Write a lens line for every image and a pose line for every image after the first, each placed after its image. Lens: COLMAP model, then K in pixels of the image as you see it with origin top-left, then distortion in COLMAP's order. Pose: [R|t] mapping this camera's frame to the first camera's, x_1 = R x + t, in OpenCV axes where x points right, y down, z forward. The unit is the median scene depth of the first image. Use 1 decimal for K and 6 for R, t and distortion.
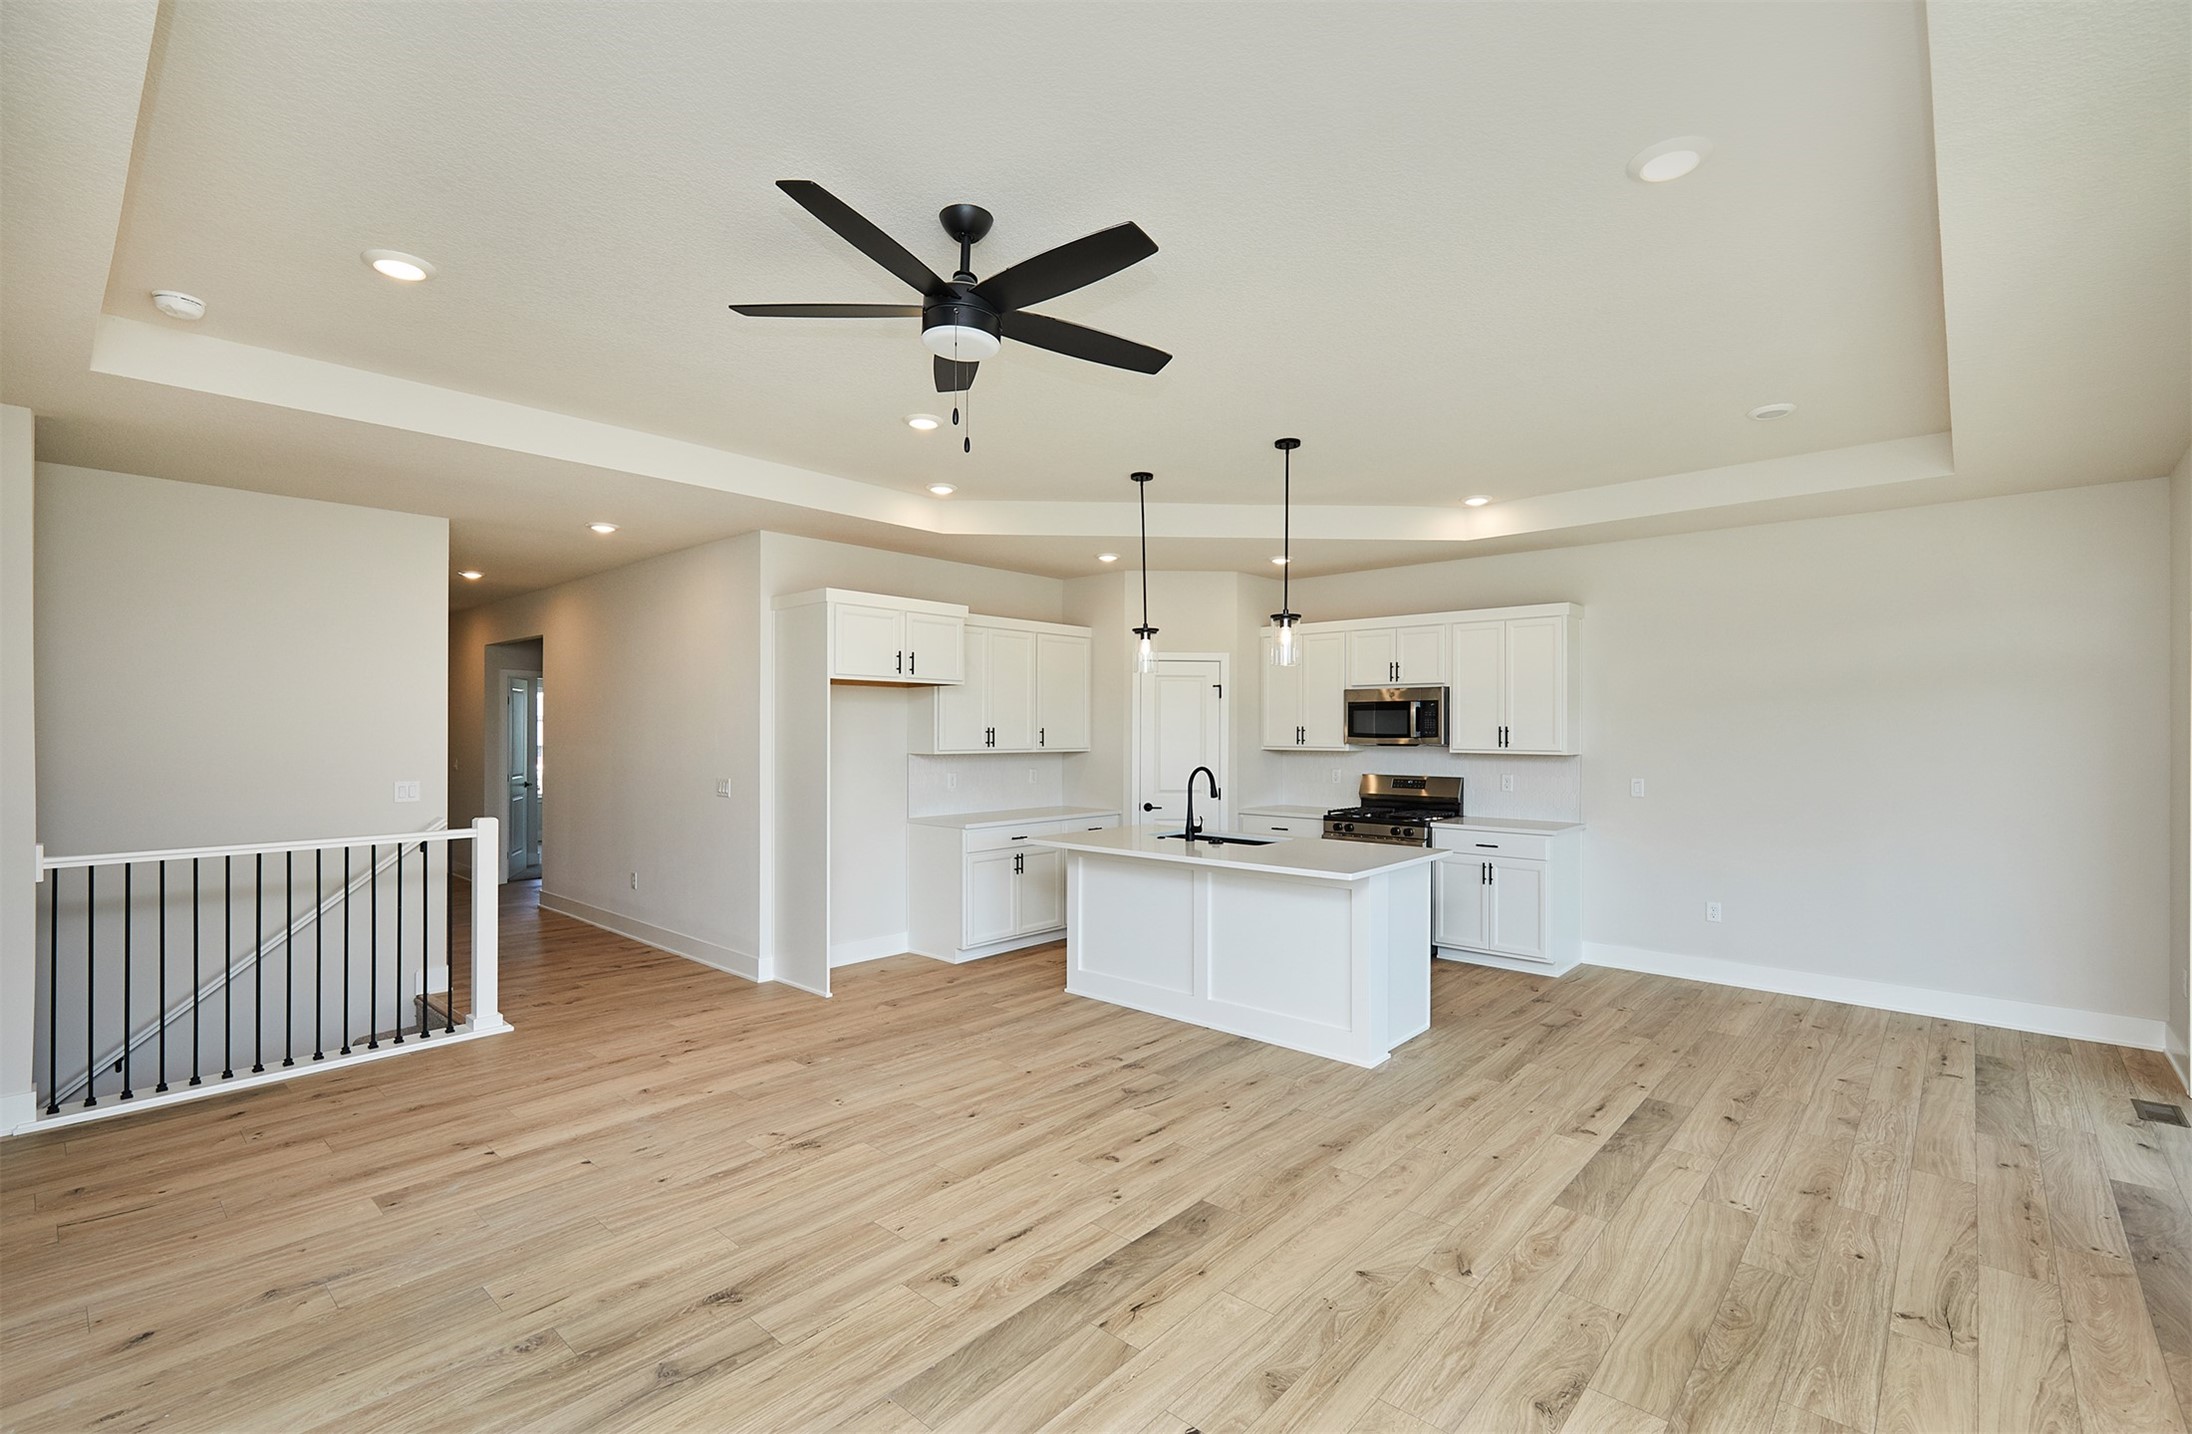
lens RADIAL K [[964.1, 0, 1096.0], [0, 964.1, 717.0], [0, 0, 1]] dist [0.002026, 0.000091]
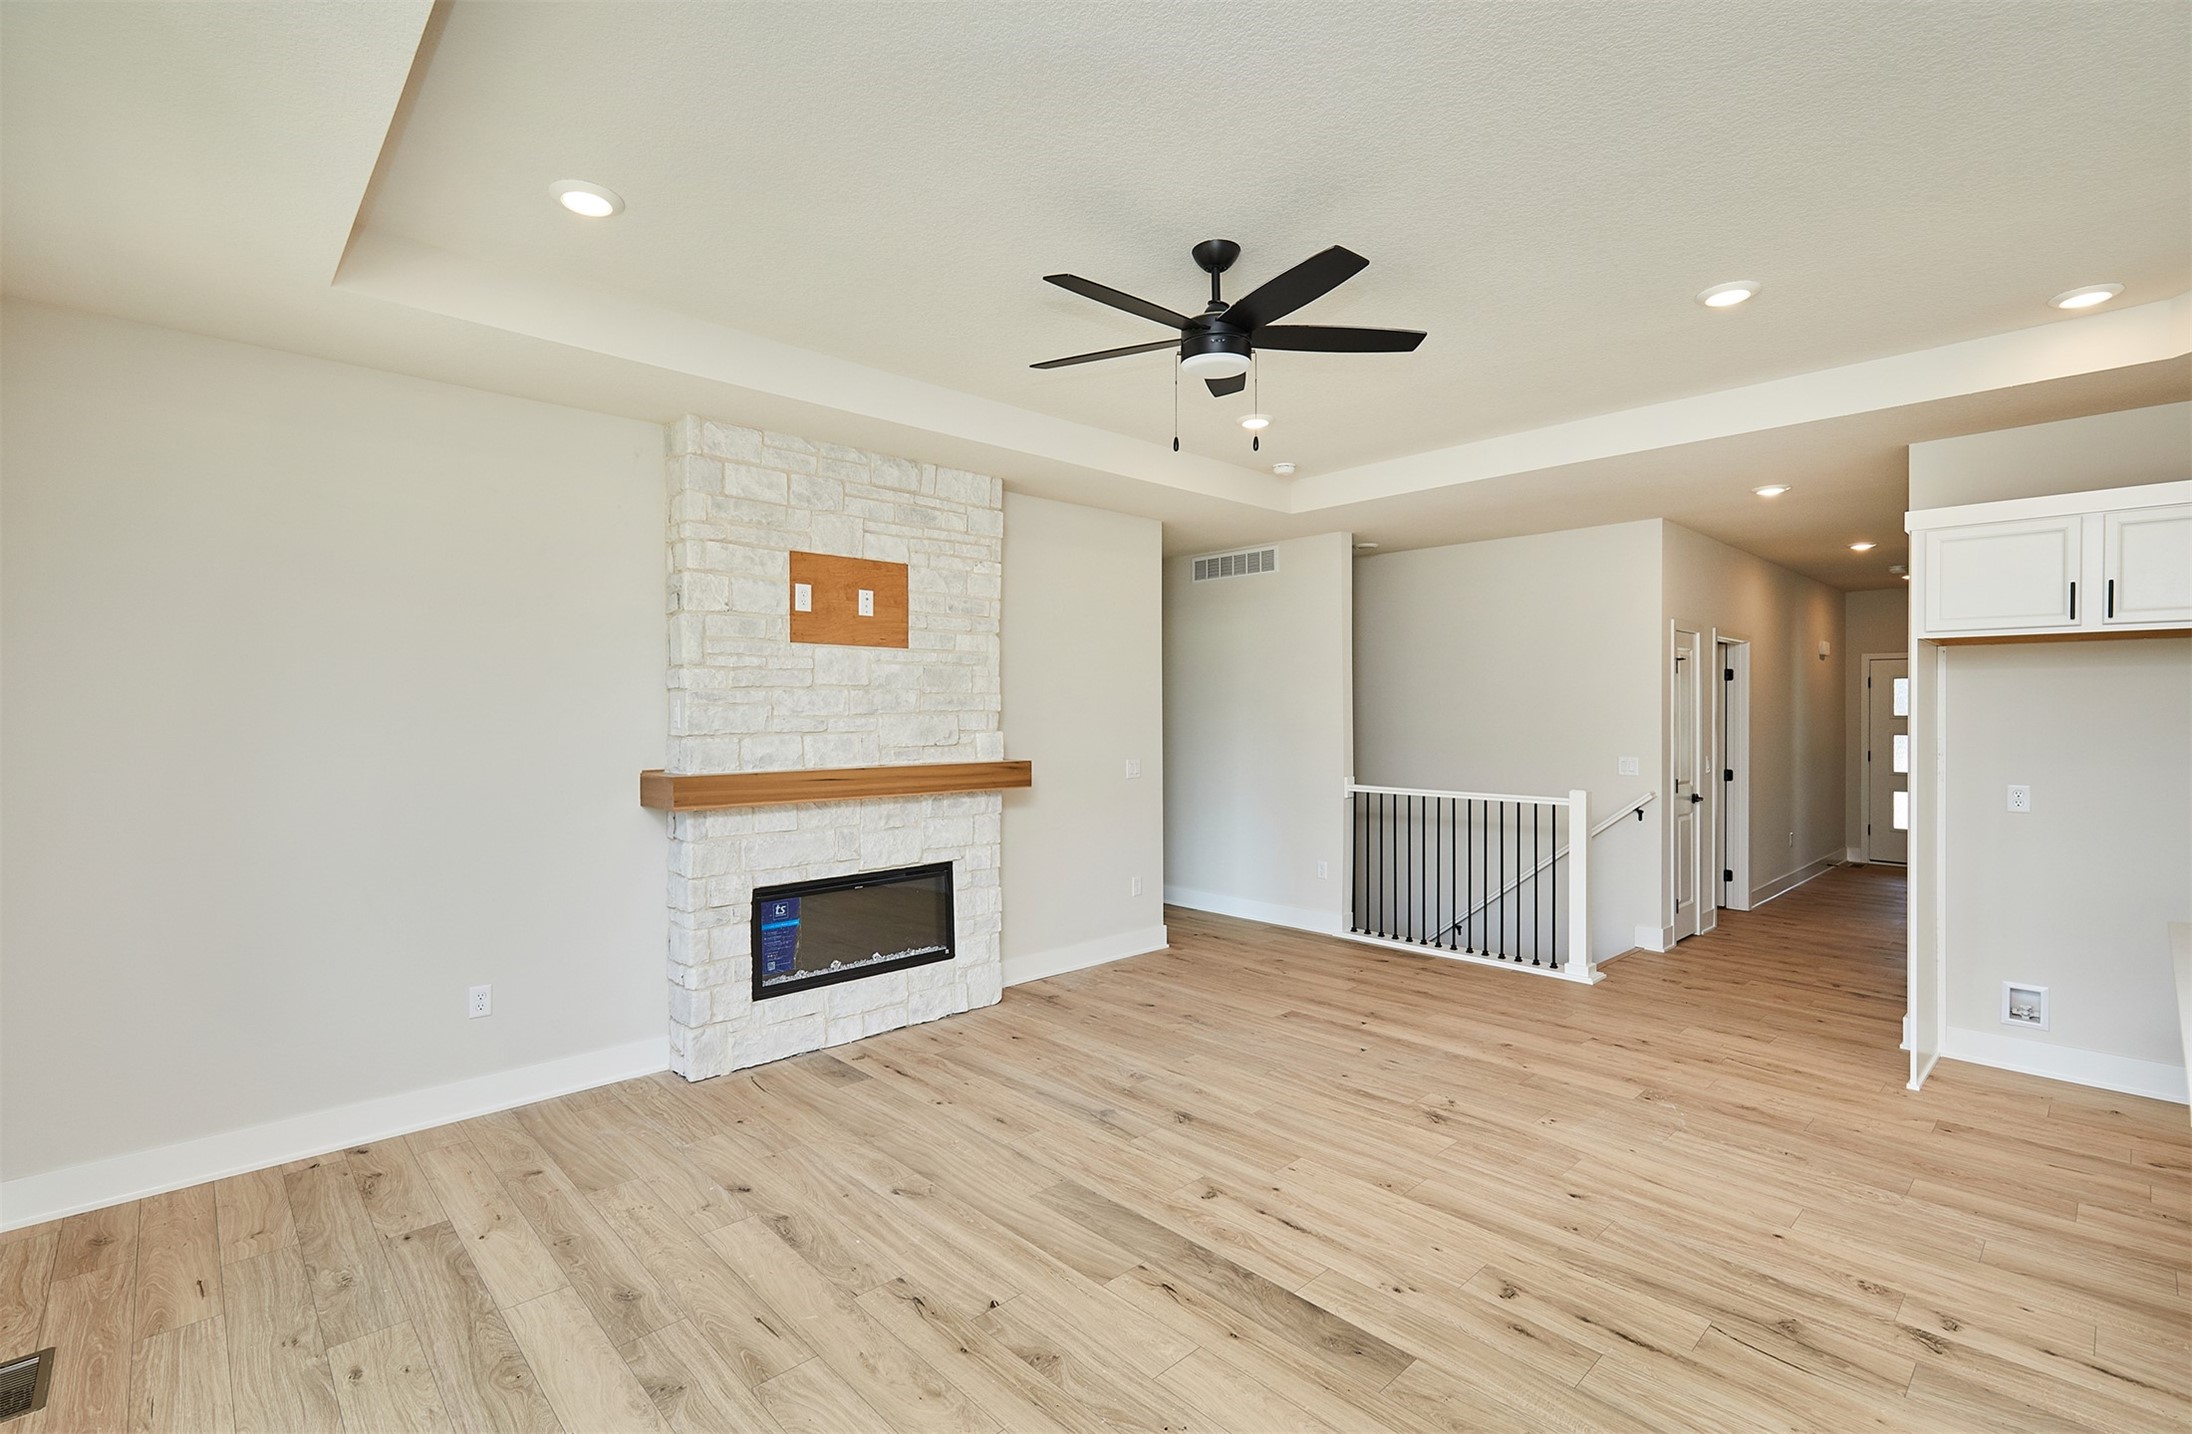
lens RADIAL K [[972.5, 0, 1099.9], [0, 972.5, 716.2], [0, 0, 1]] dist [0.001680, 0.000078]
pose [[-0.075307, 0.002408, -0.997157, 0.534088], [0.012522, 0.999921, 0.001469, 0.009124], [0.997082, -0.012376, -0.075331, 0.514885]]
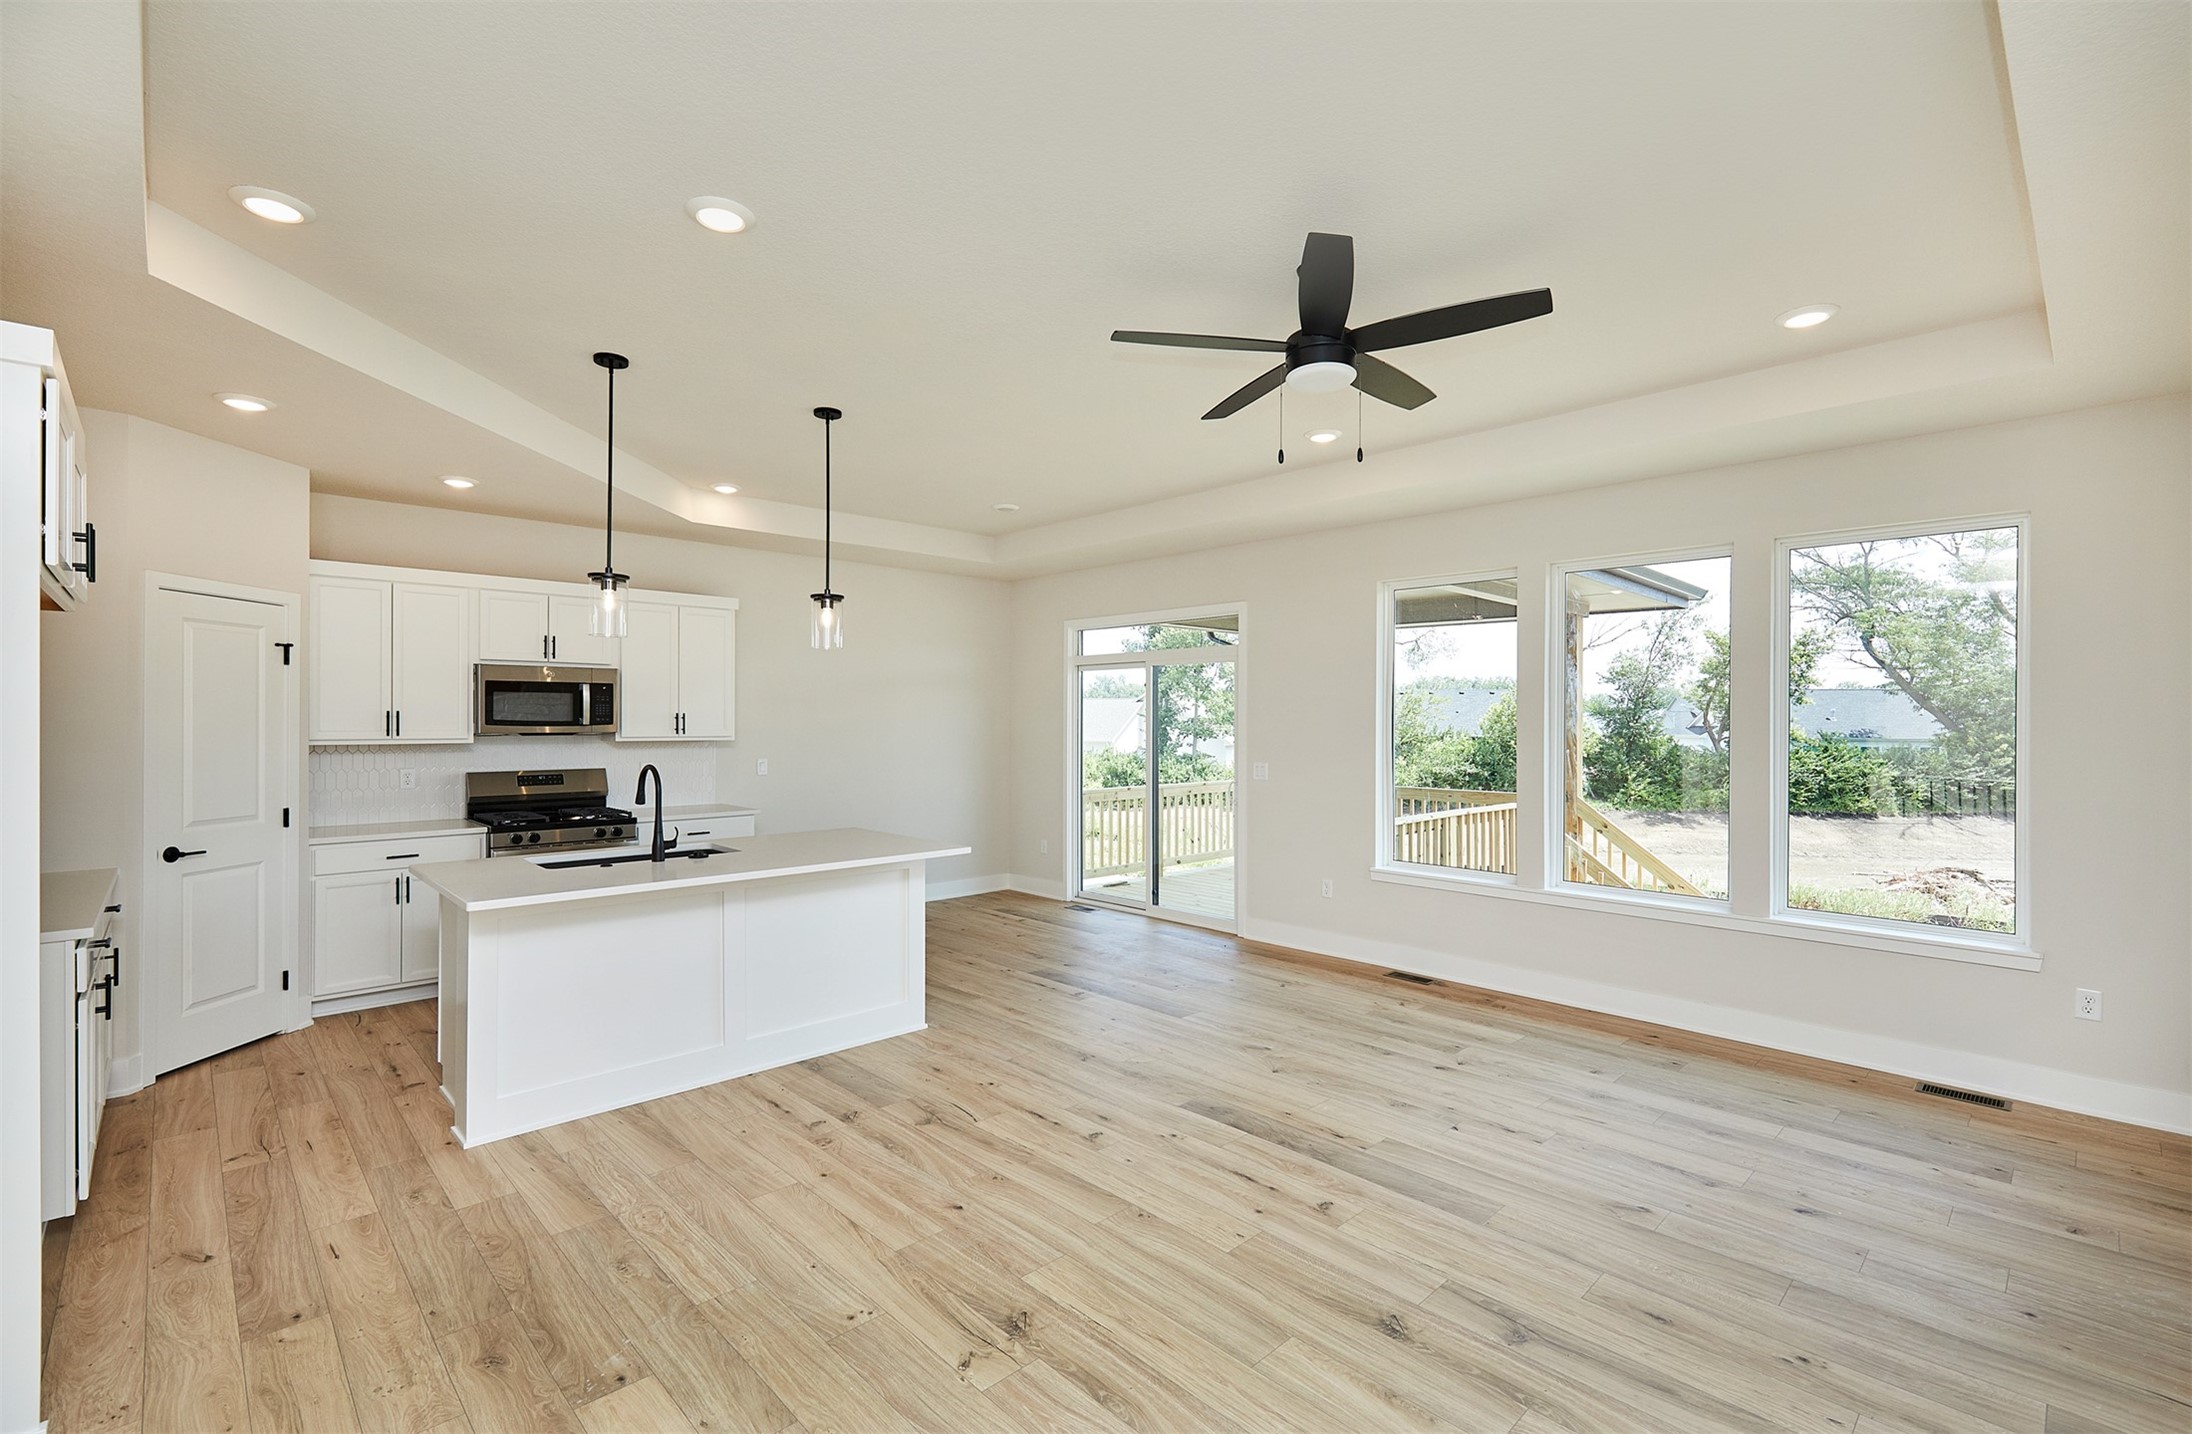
lens RADIAL K [[972.7, 0, 1109.6], [0, 972.7, 706.7], [0, 0, 1]] dist [-0.000232, -0.000212]
pose [[0.062236, 0.010540, 0.998006, -0.699903], [-0.015905, 0.999828, -0.009567, 0.007665], [-0.997935, -0.015277, 0.062393, 0.635543]]
